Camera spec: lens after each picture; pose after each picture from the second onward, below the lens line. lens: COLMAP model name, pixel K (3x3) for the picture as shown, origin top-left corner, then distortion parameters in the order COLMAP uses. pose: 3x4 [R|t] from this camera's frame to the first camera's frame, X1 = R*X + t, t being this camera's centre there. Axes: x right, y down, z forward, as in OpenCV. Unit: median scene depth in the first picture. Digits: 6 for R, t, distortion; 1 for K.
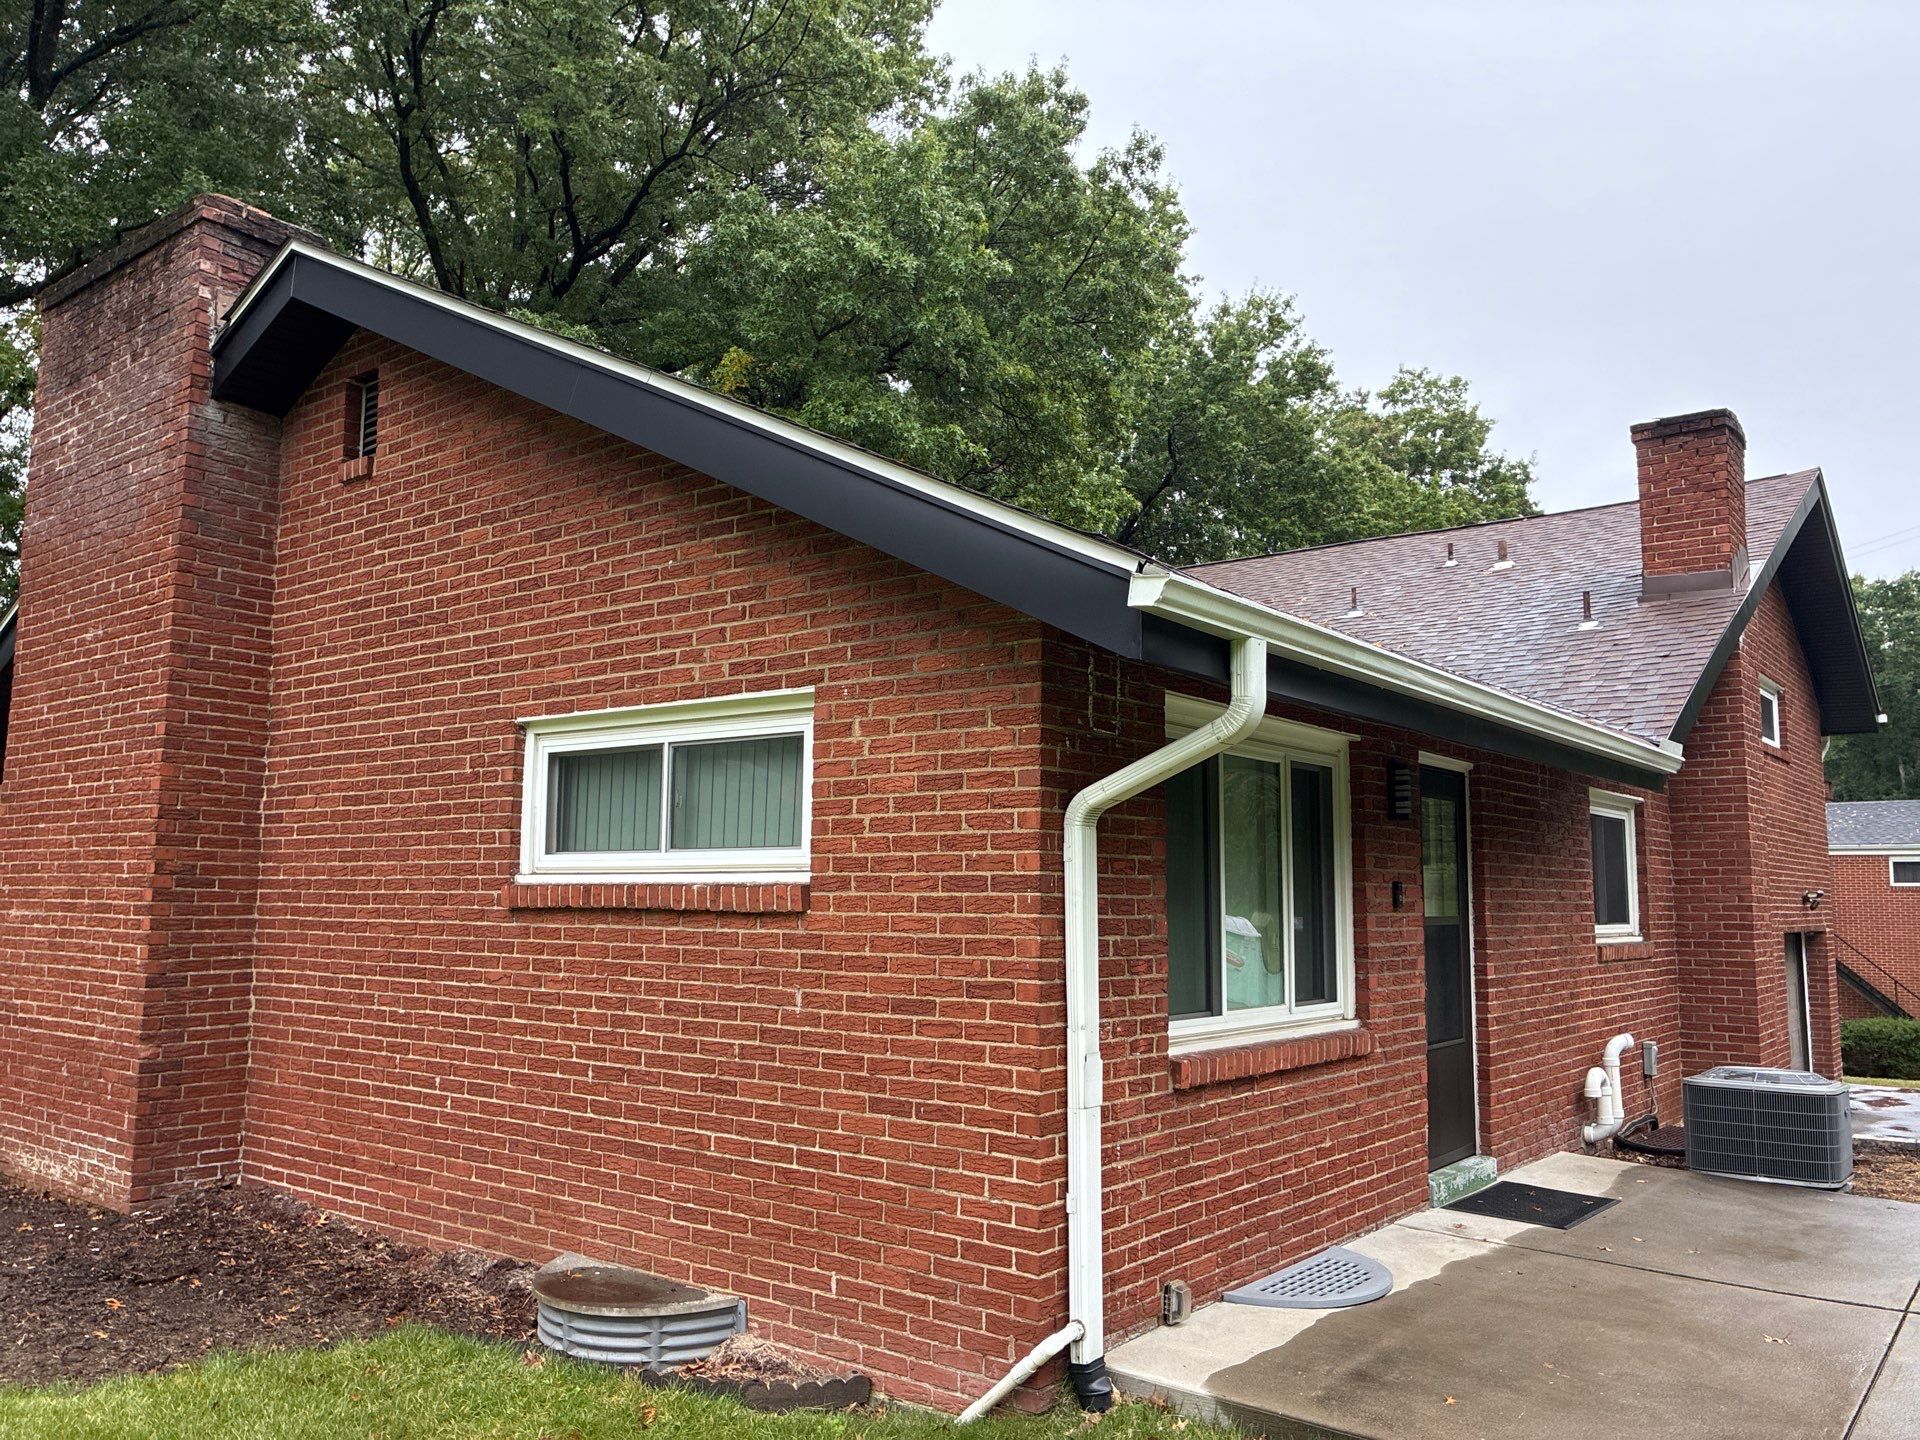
lens RADIAL K [[1445.6, 0, 956.1], [0, 1445.6, 747.2], [0, 0, 1]] dist [0.040182, -0.043529]
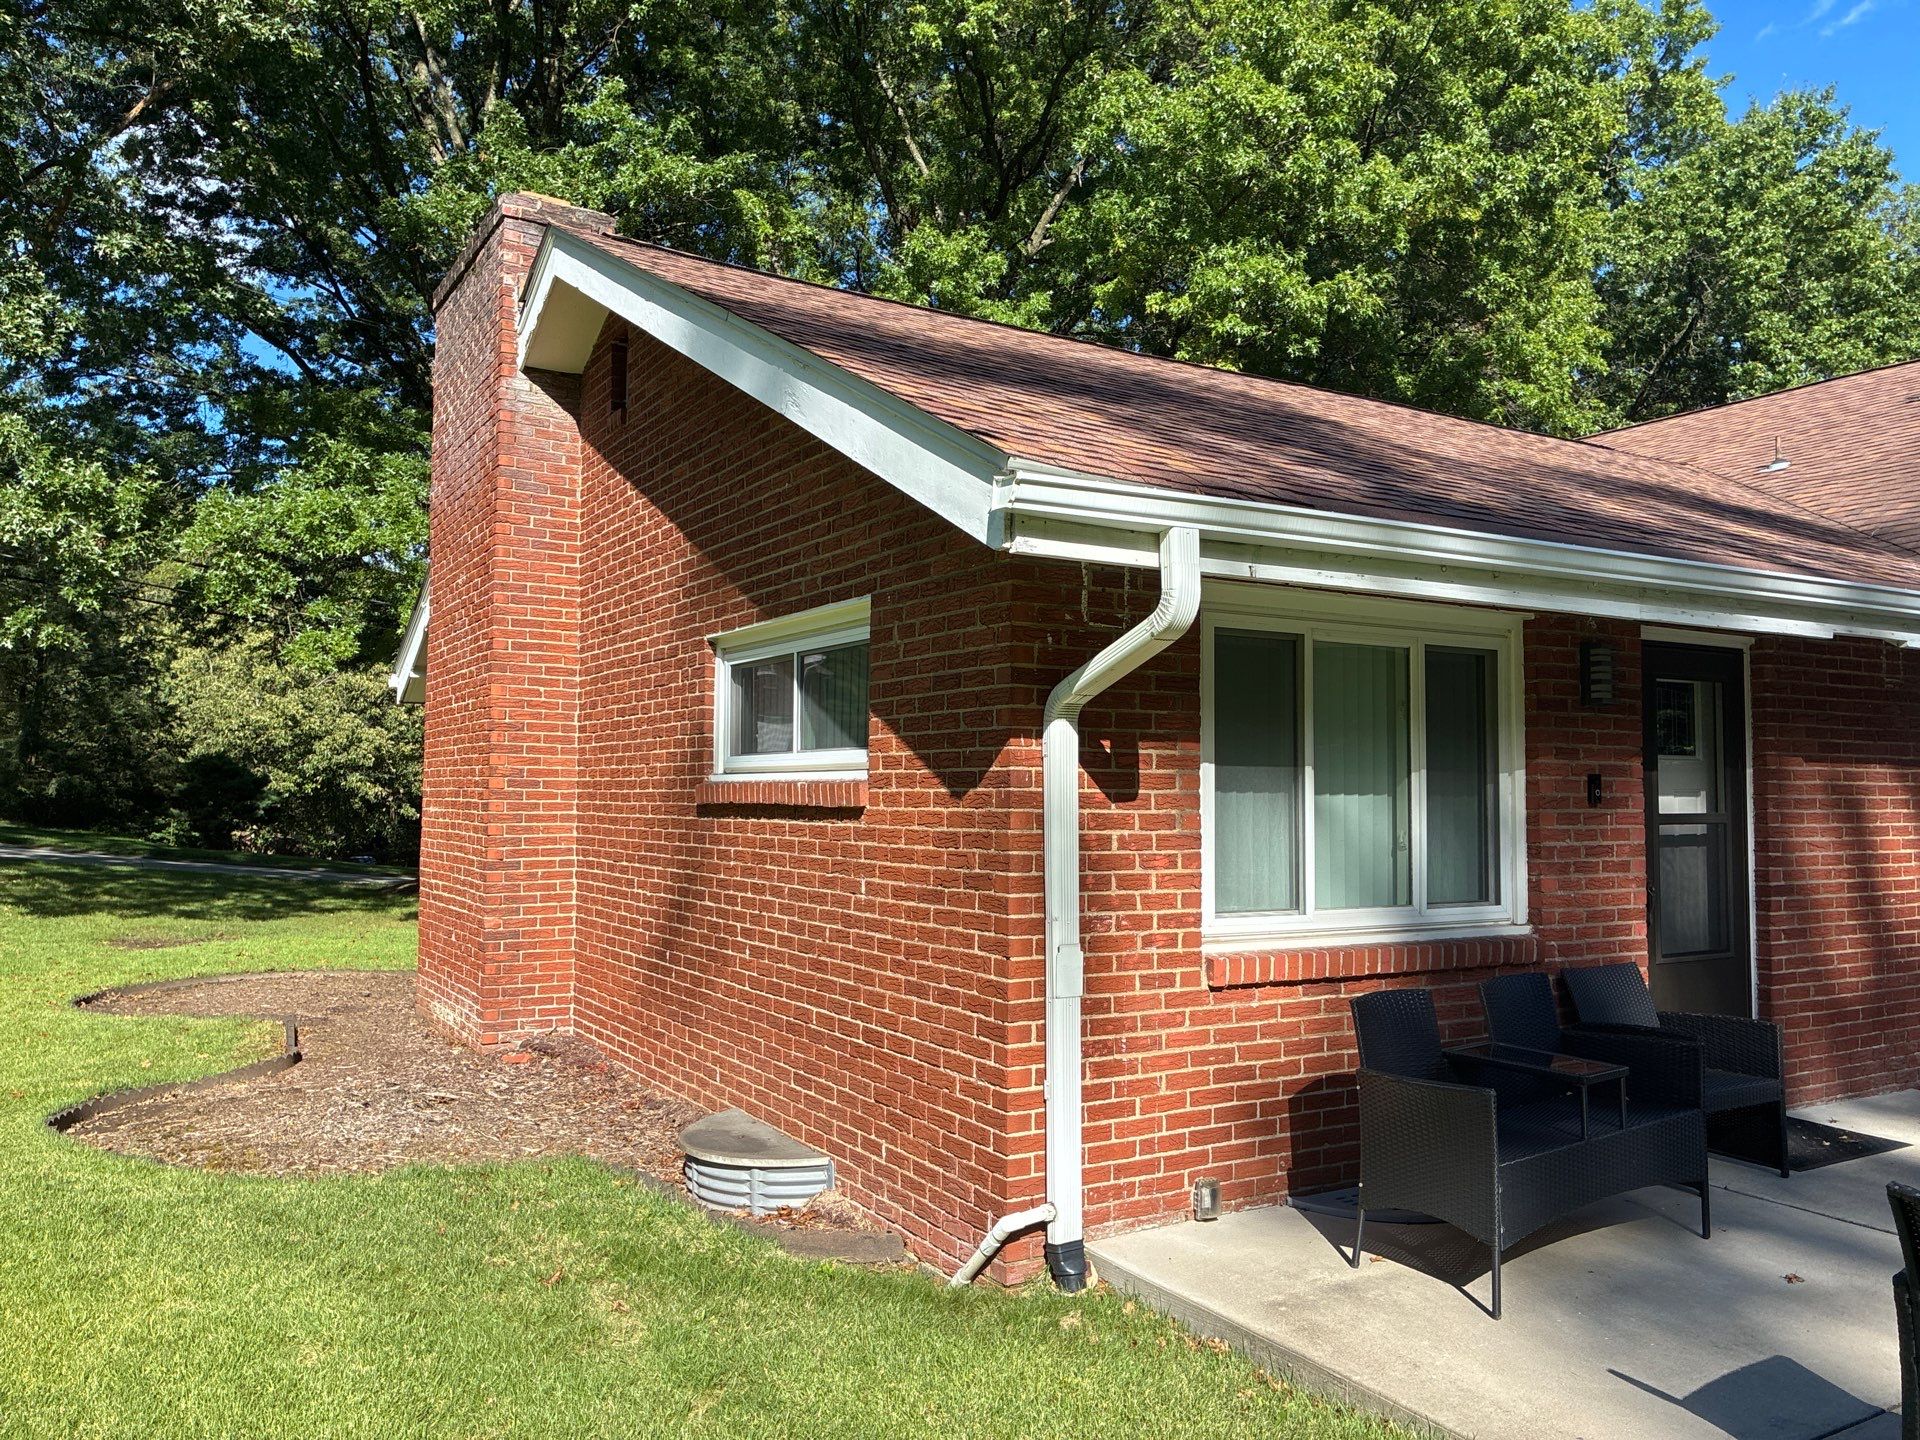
lens RADIAL K [[1445.6, 0, 950.6], [0, 1445.6, 725.8], [0, 0, 1]] dist [0.040182, -0.043529]
pose [[0.932853, -0.020803, -0.359656, 0.309183], [0.039919, 0.998153, 0.045803, 0.007253], [0.358038, -0.057084, 0.931960, 0.030068]]
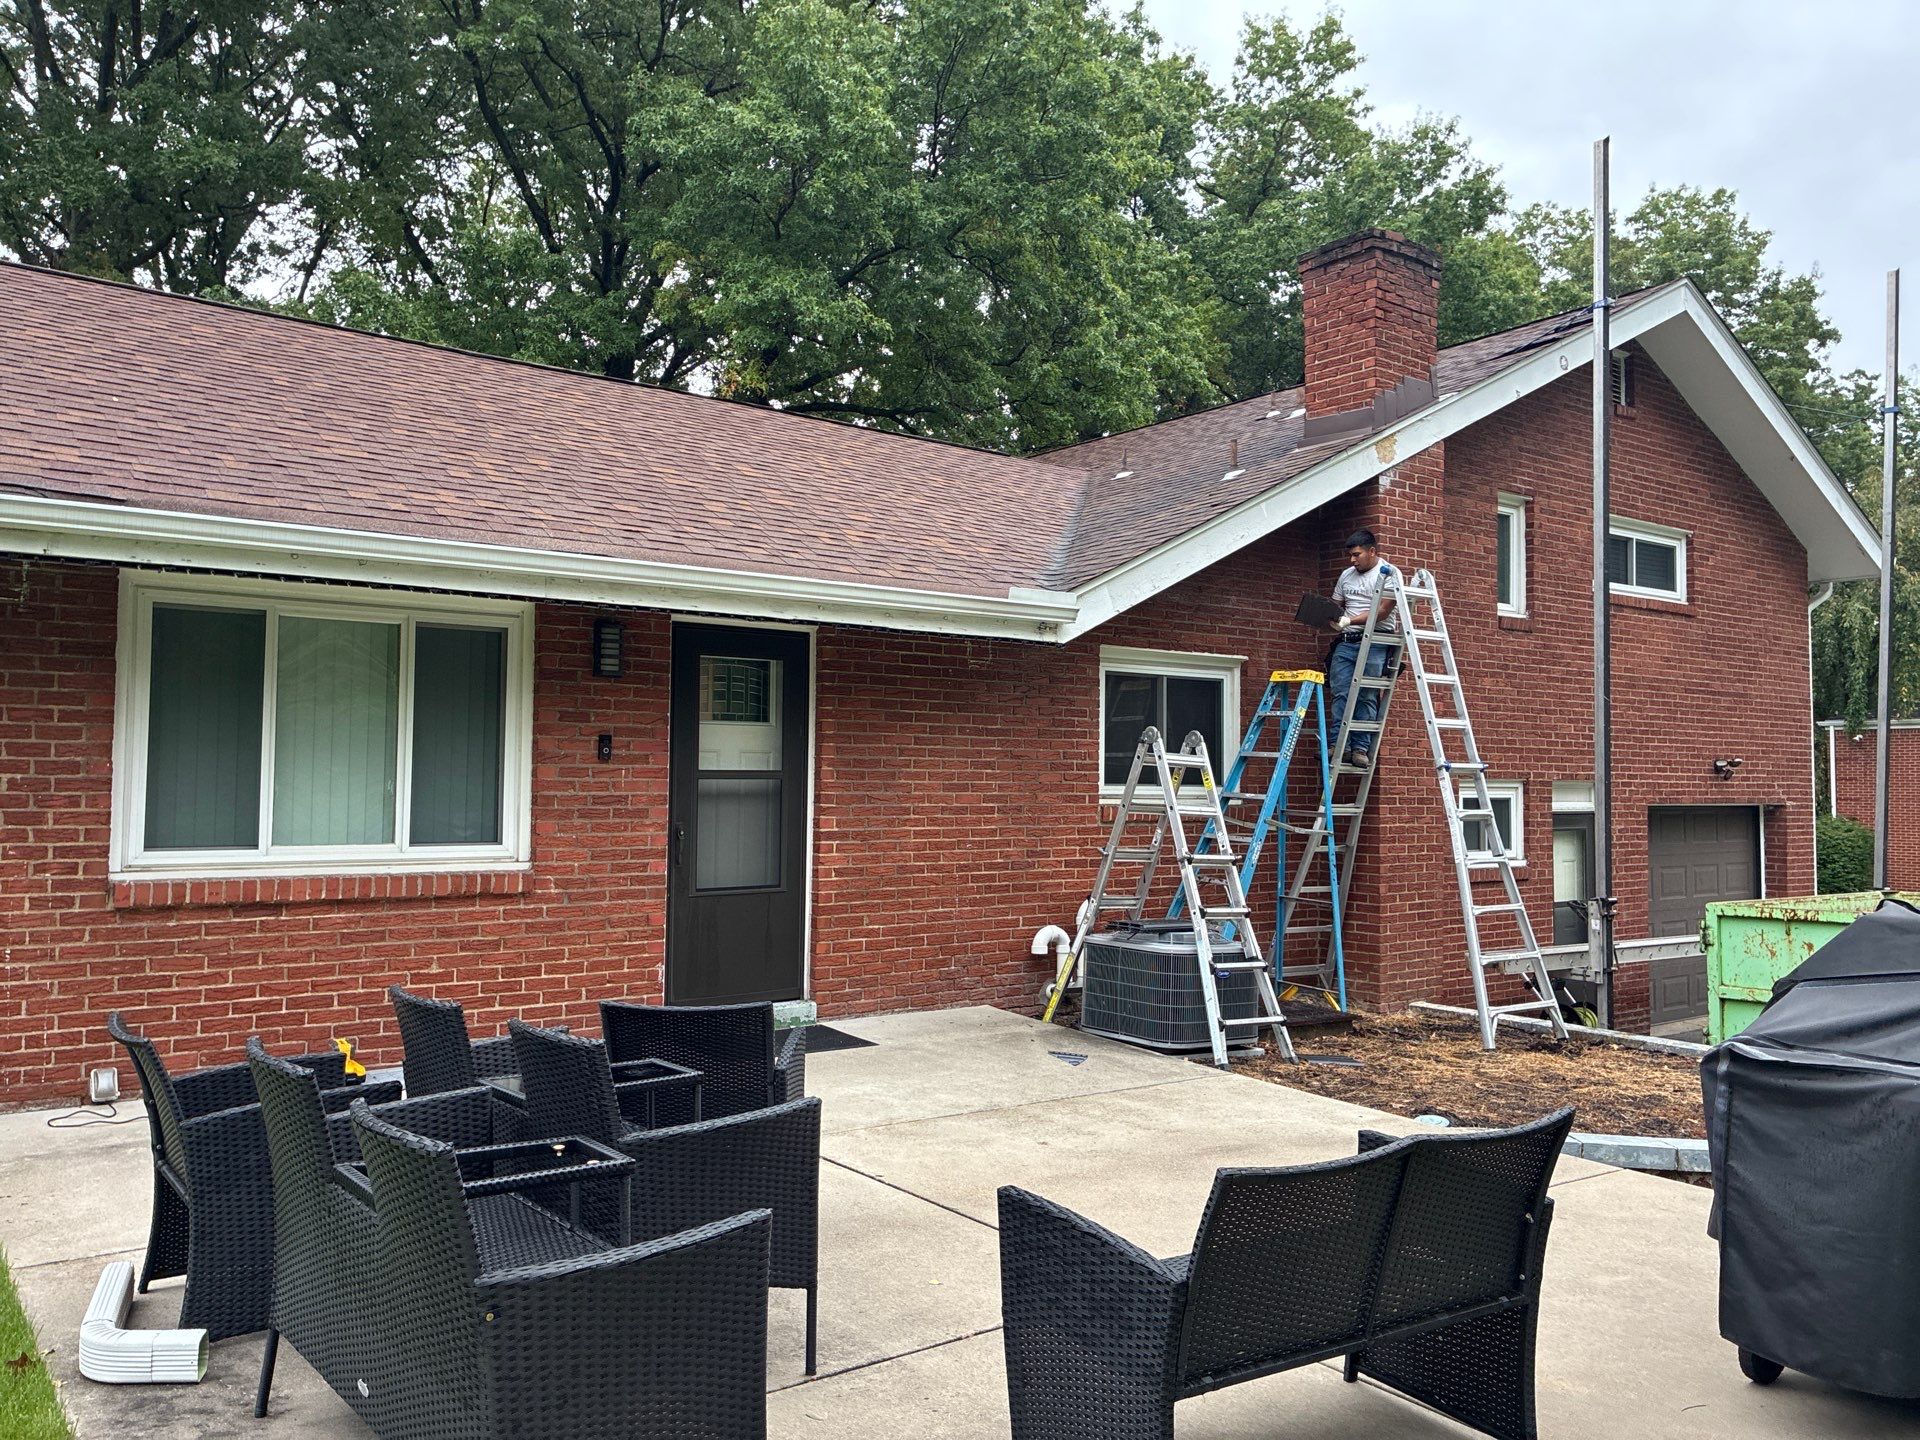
lens RADIAL K [[1445.6, 0, 927.5], [0, 1445.6, 708.0], [0, 0, 1]] dist [0.040182, -0.043529]
pose [[0.963943, -0.009633, -0.265934, 0.977078], [0.024006, 0.998418, 0.050848, 0.029925], [0.265023, -0.055399, 0.962649, 0.055205]]
